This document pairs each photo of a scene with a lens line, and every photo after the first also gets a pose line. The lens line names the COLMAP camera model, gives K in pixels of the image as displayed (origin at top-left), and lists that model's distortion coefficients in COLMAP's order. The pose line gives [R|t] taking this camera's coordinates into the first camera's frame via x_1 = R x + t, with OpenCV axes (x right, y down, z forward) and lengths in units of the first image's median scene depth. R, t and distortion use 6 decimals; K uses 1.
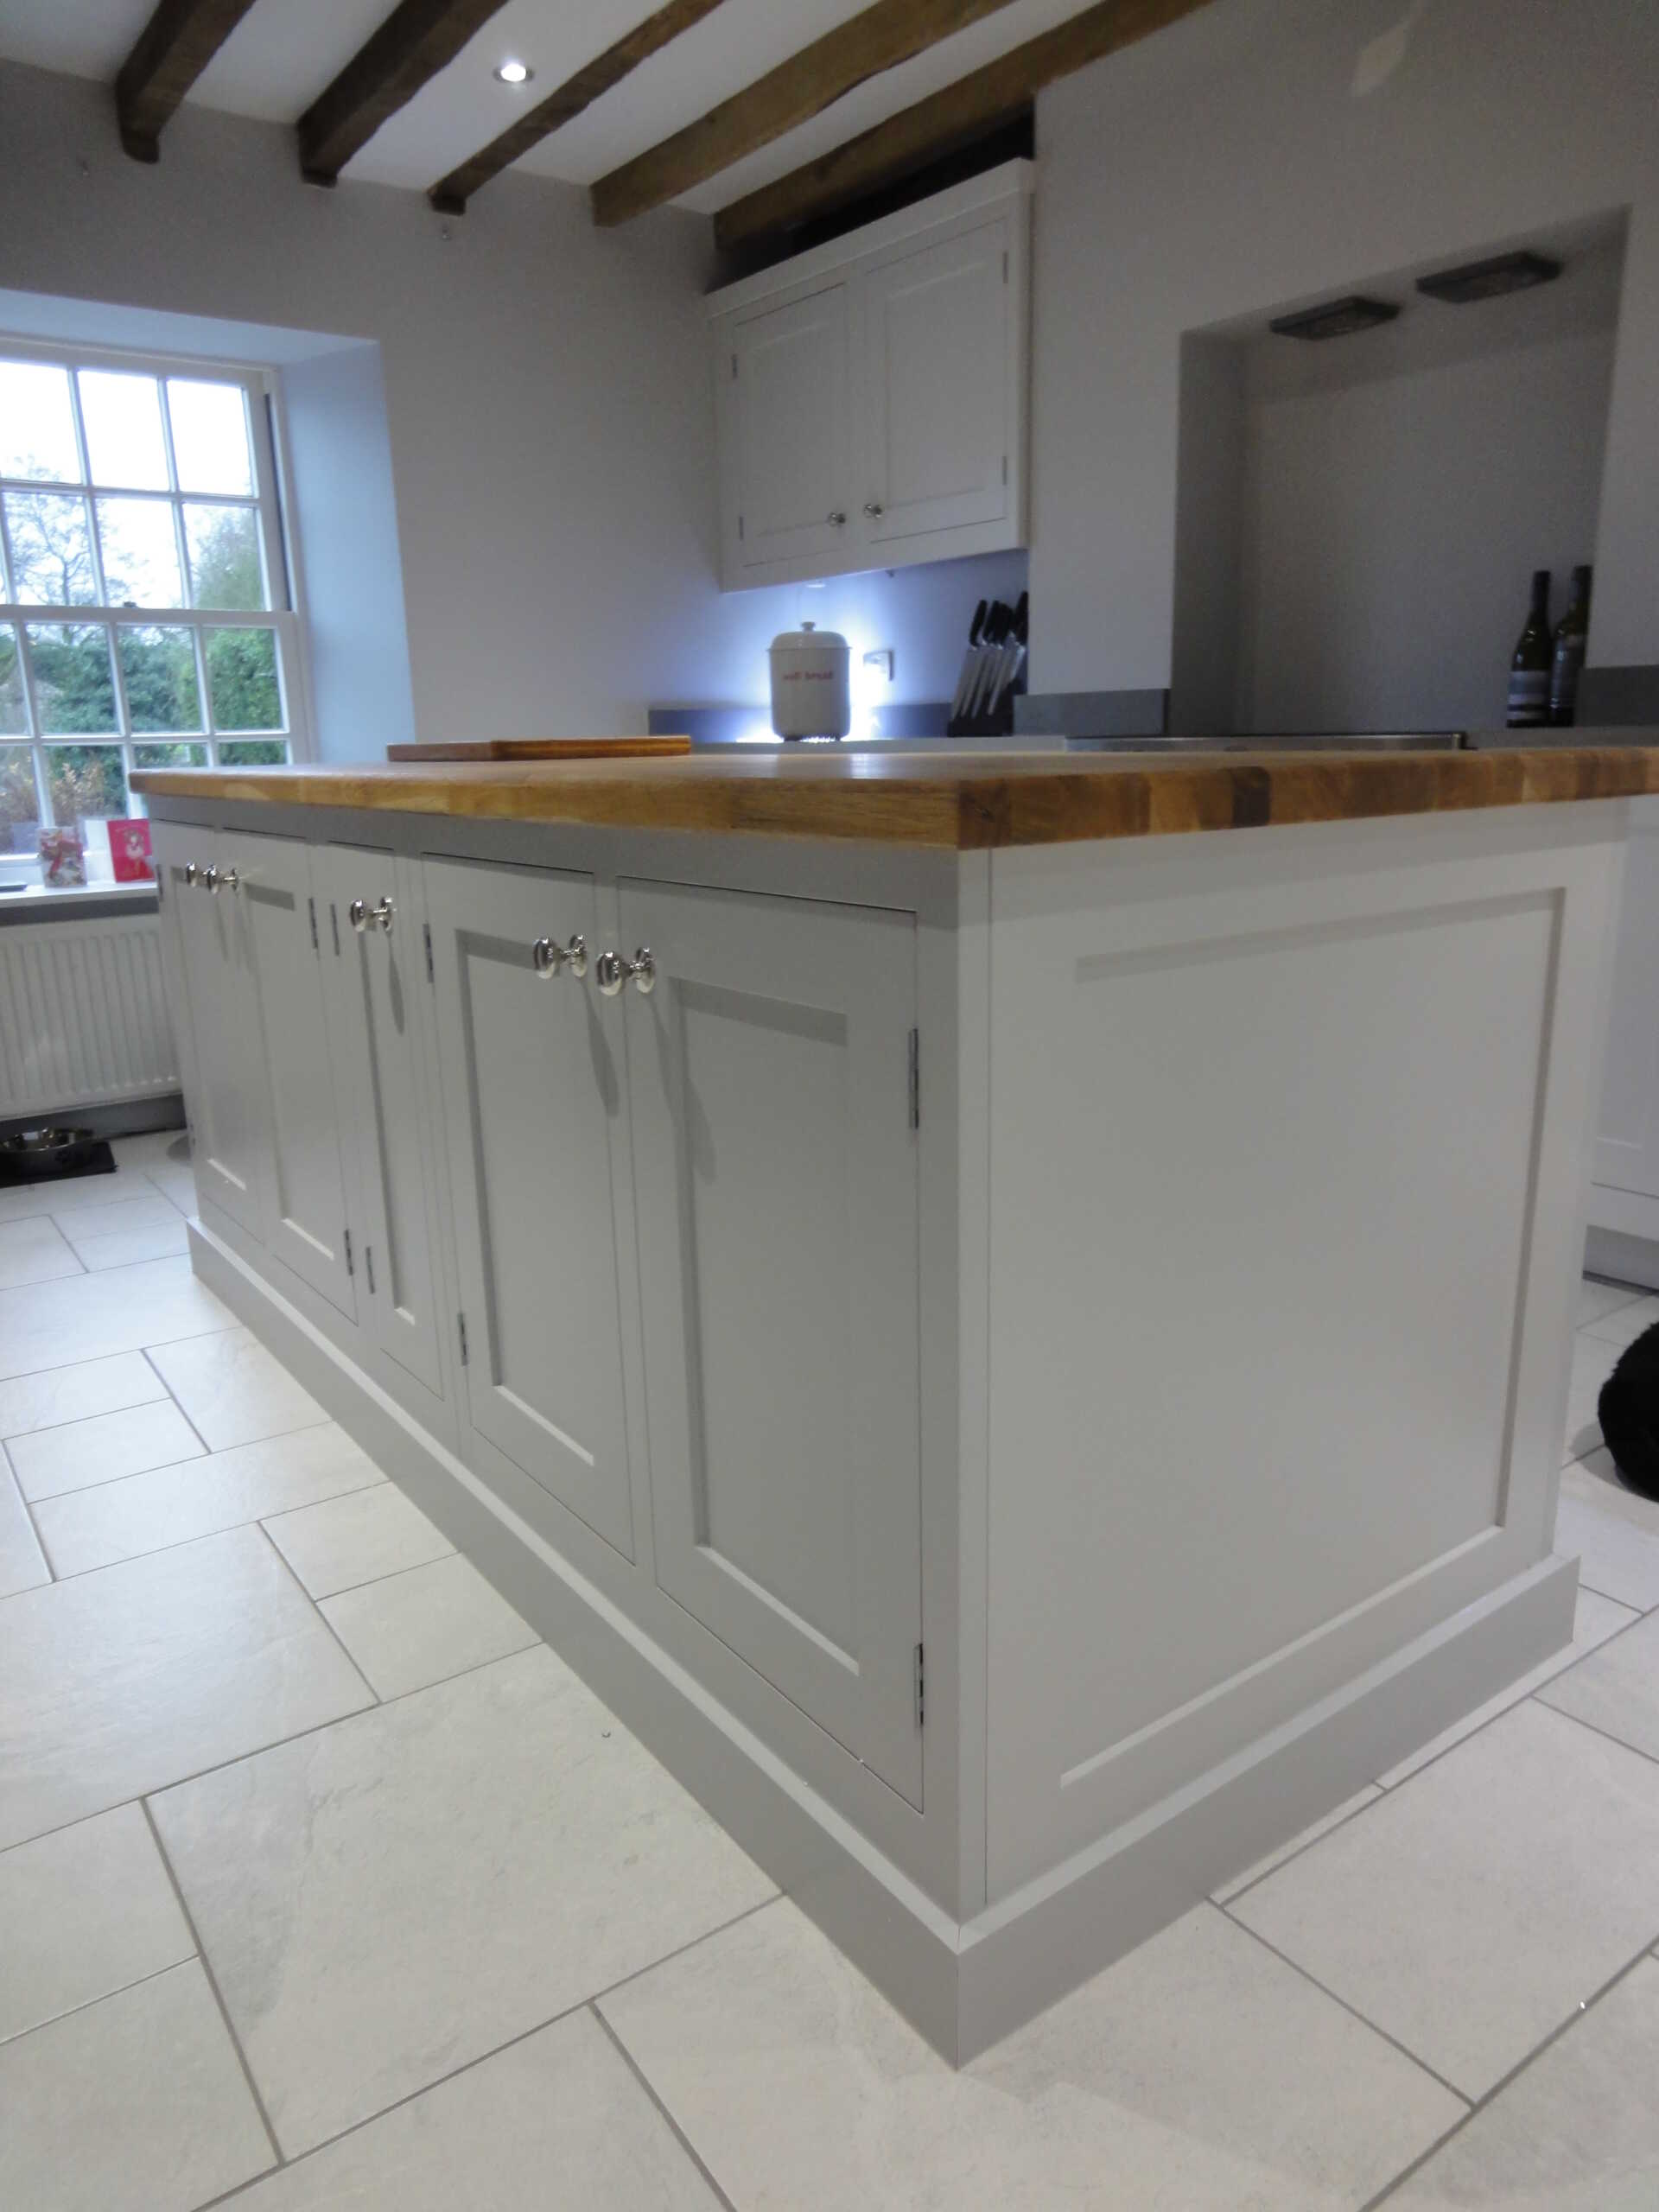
lens RADIAL K [[1488.2, 0, 823.9], [0, 1488.2, 1101.3], [0, 0, 1]] dist [-0.004637, 0.007301]
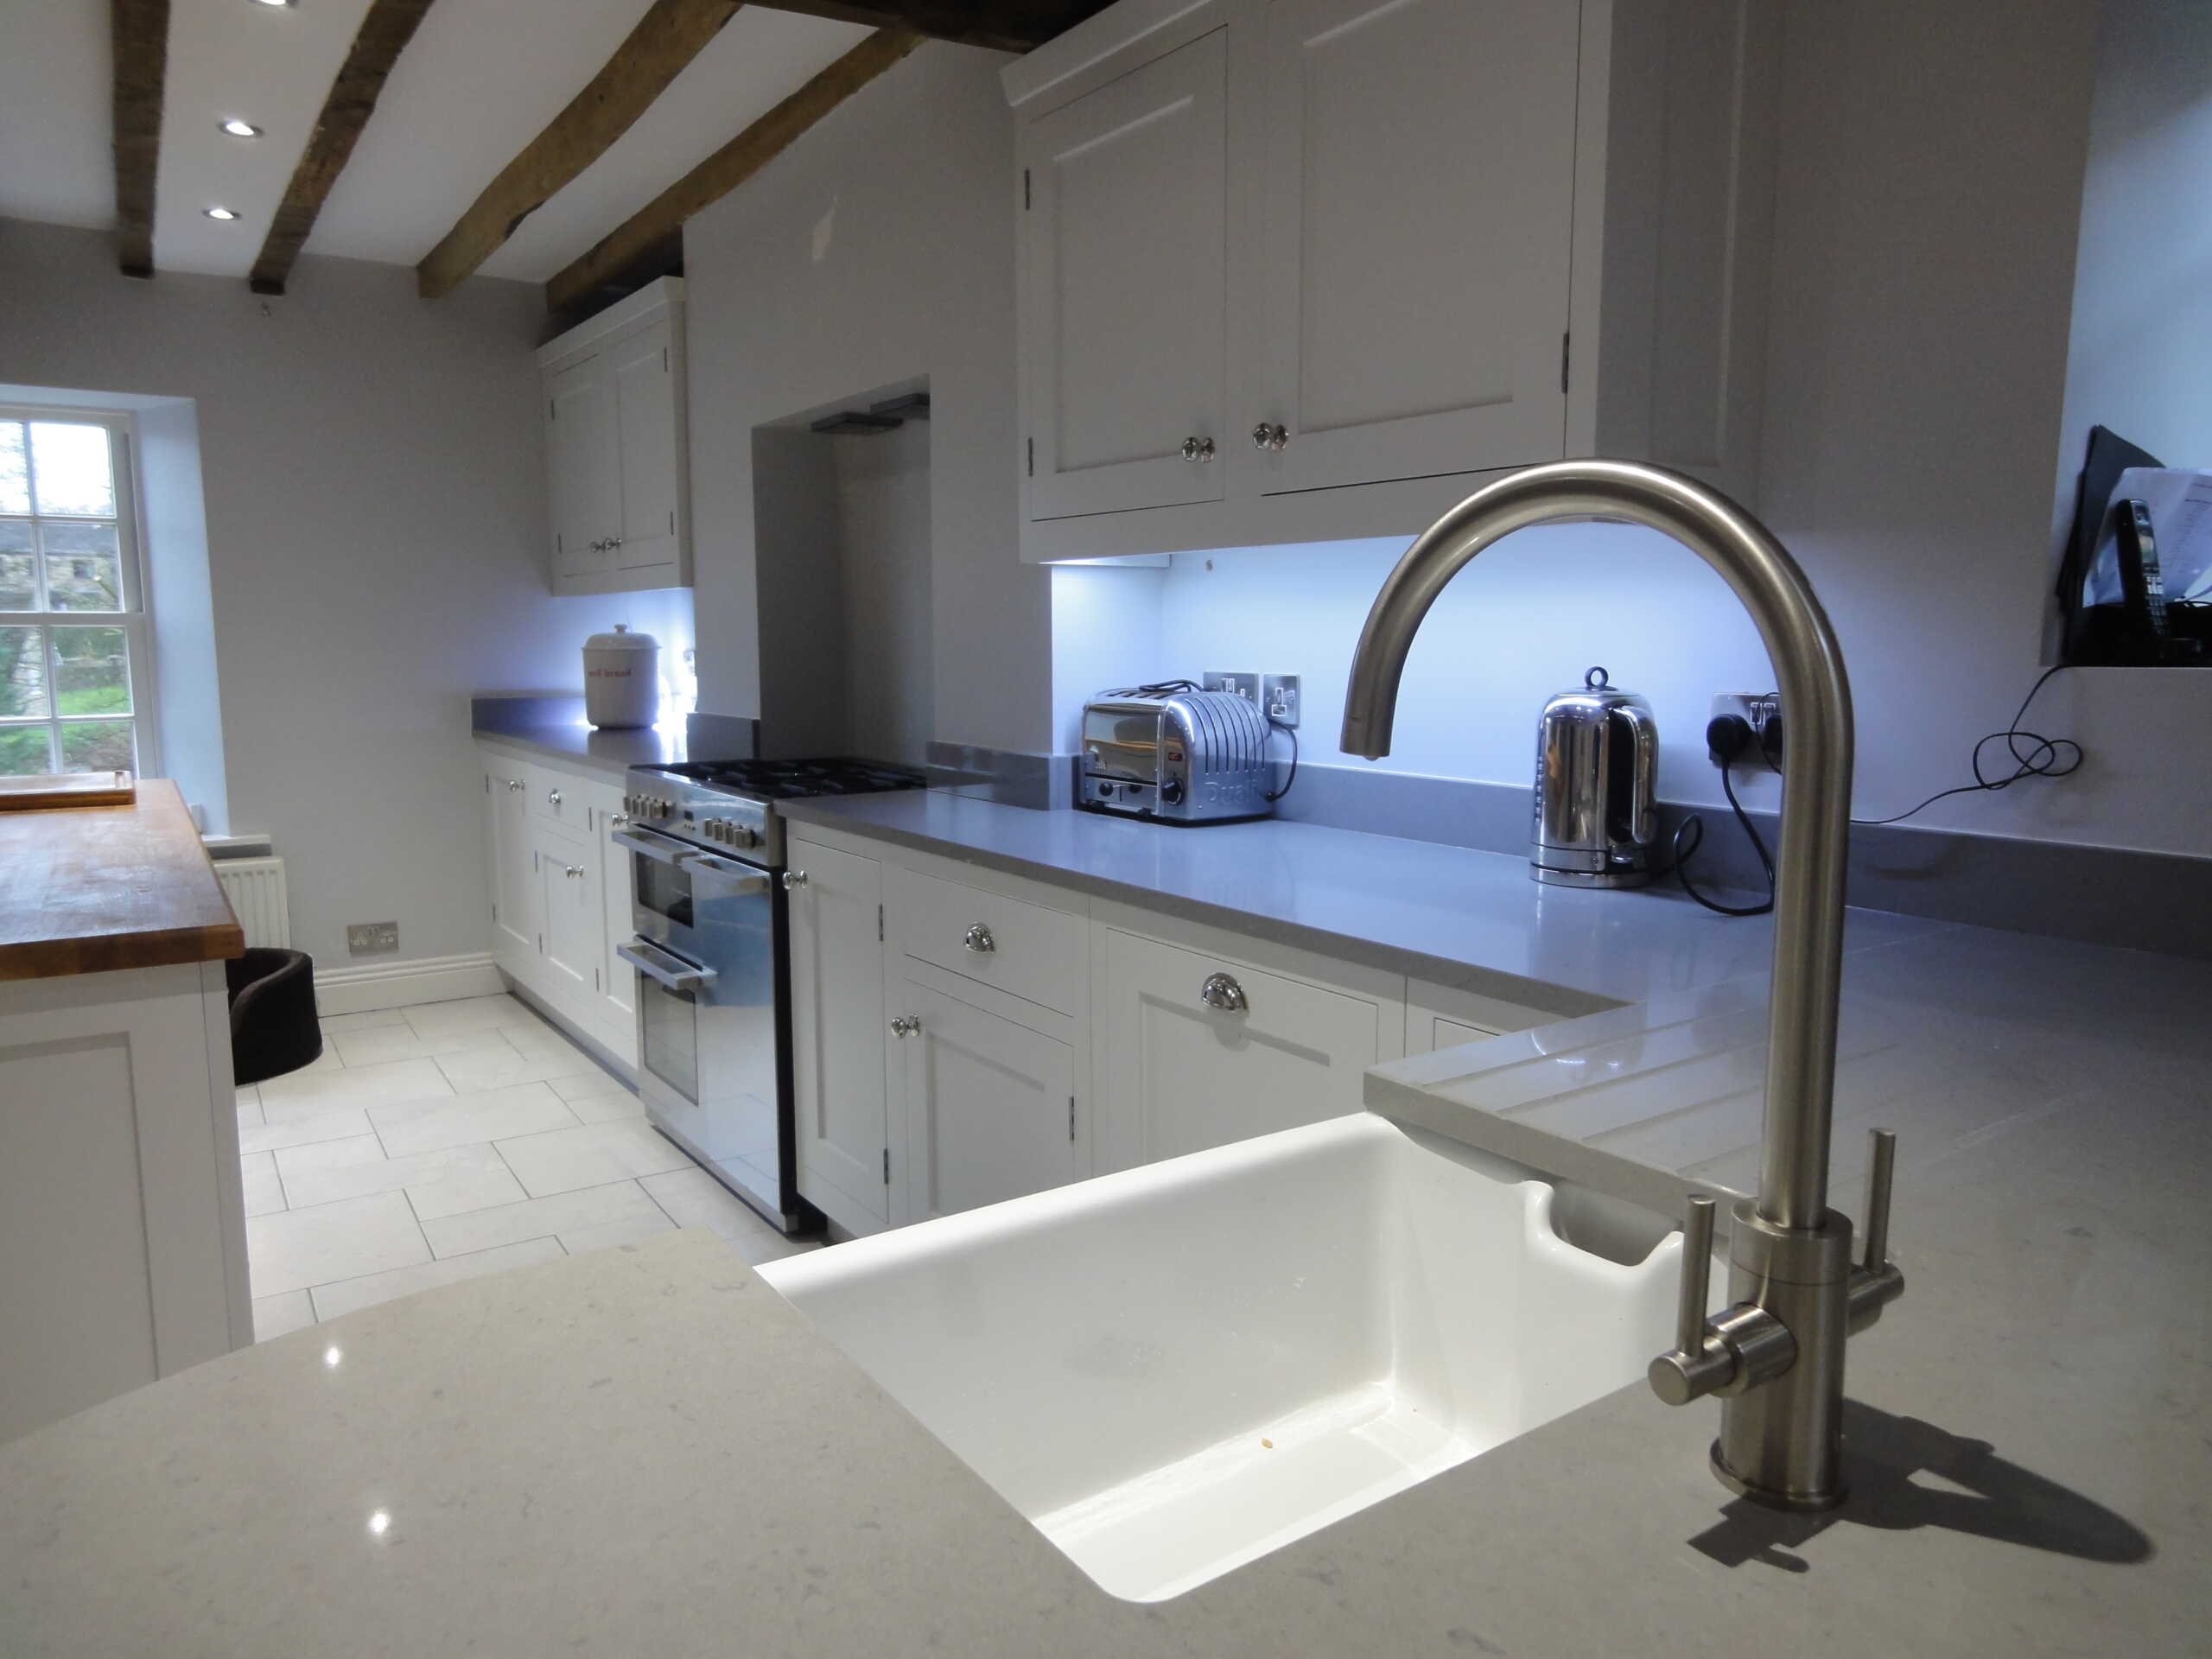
lens RADIAL K [[1488.2, 0, 1111.2], [0, 1488.2, 828.4], [0, 0, 1]] dist [-0.004637, 0.007301]
pose [[0.998453, 0.029163, -0.047330, 0.484881], [-0.034057, 0.993770, -0.106117, -0.072125], [0.043941, 0.107564, 0.993227, -0.099677]]
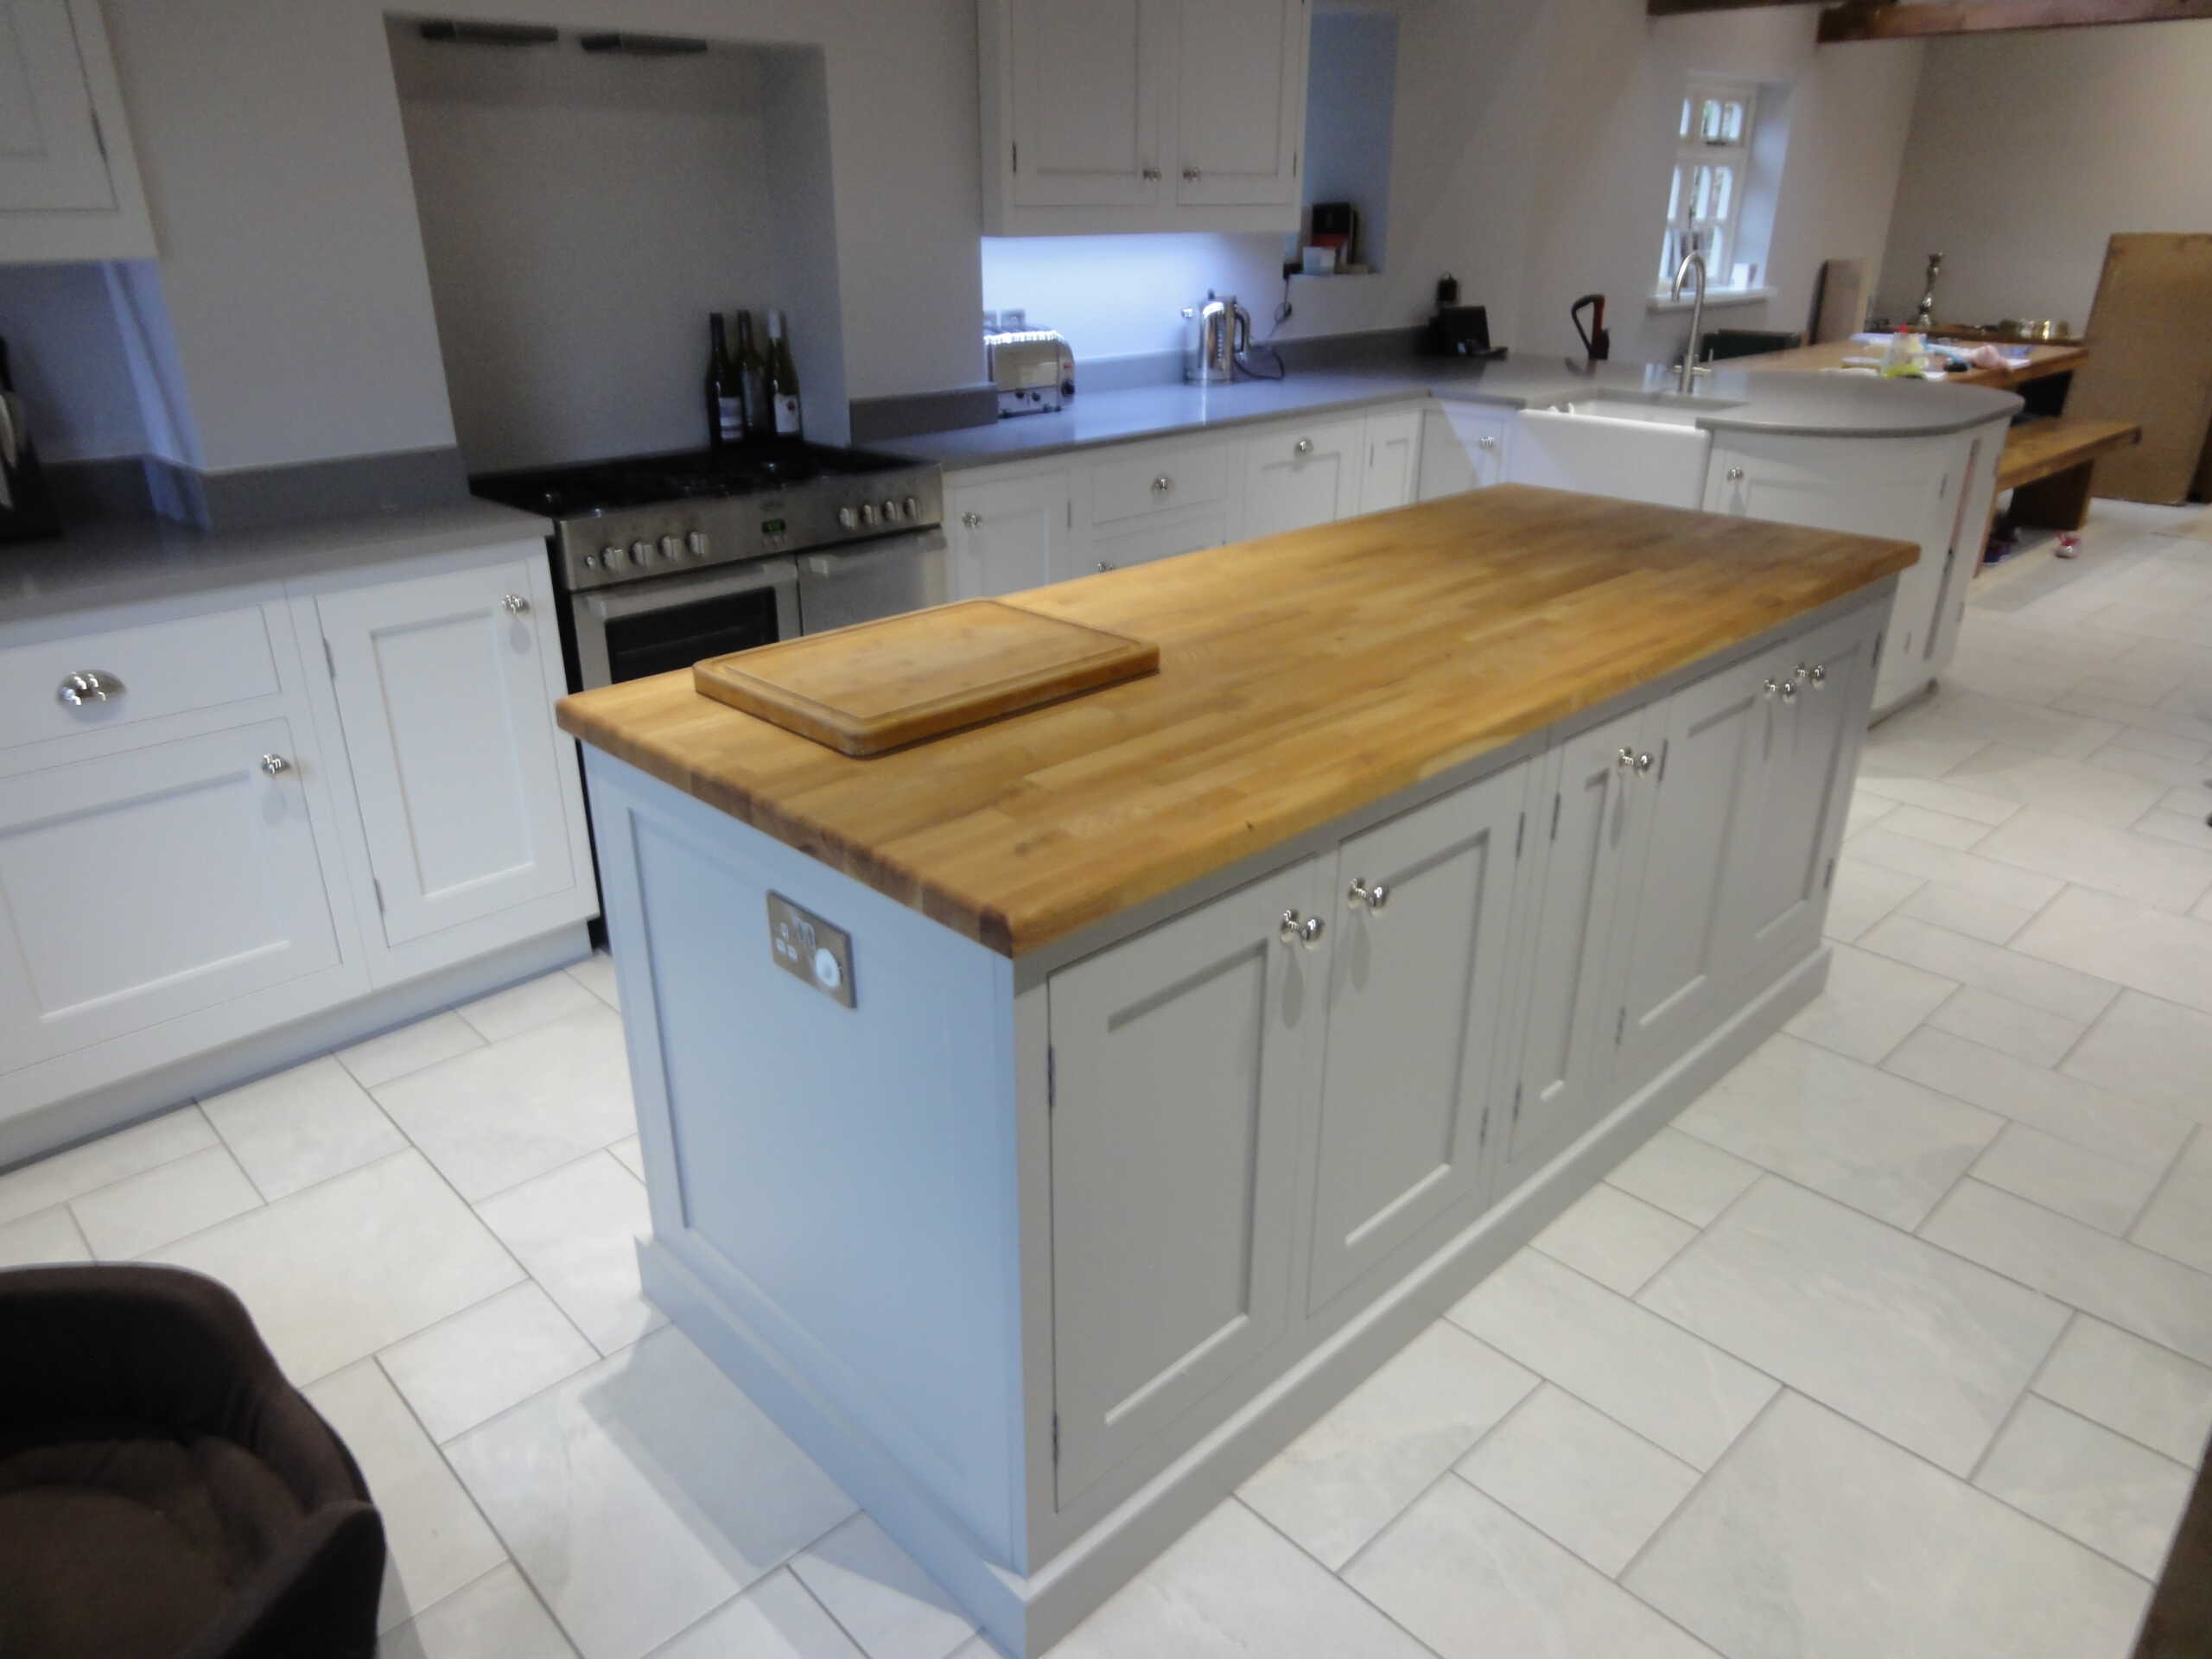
lens RADIAL K [[1488.2, 0, 1108.6], [0, 1488.2, 826.6], [0, 0, 1]] dist [-0.004637, 0.007301]
pose [[-0.134510, -0.366522, 0.920635, -0.583114], [0.236969, 0.890222, 0.389037, -0.280336], [-0.962160, 0.270491, -0.032890, 0.617445]]
